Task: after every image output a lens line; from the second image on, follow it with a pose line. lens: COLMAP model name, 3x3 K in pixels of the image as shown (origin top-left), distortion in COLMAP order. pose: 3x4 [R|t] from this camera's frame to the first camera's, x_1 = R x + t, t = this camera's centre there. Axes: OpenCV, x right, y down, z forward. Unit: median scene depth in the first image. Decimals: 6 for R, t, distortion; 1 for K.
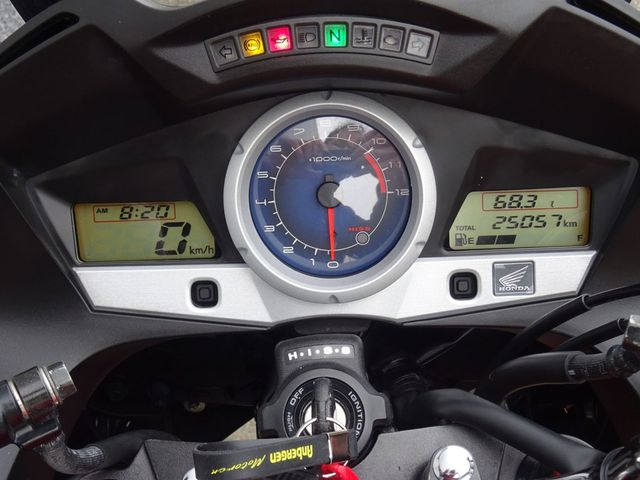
lens RADIAL K [[1021.9, 0, 317.0], [0, 1021.9, 243.0], [0, 0, 1]] dist [0.064018, 0.000000]
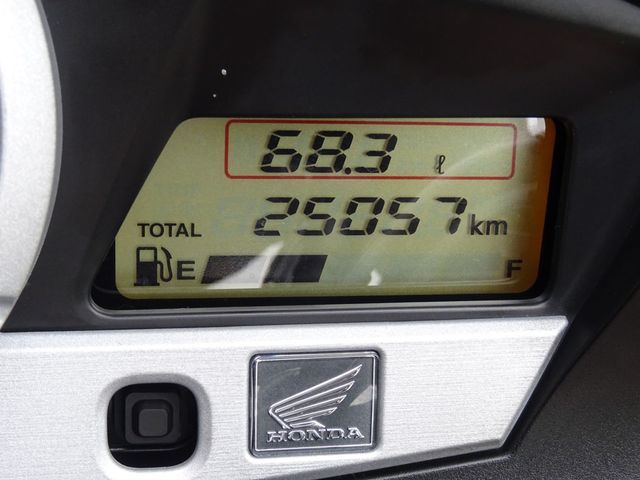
lens RADIAL K [[1152.8, 0, 322.5], [0, 1152.8, 239.7], [0, 0, 1]] dist [0.066140, 0.000000]
pose [[0.974154, 0.017672, 0.225194, 0.112544], [-0.040522, 0.994434, 0.097254, -0.048085], [-0.222222, -0.103866, 0.969448, 0.654451]]
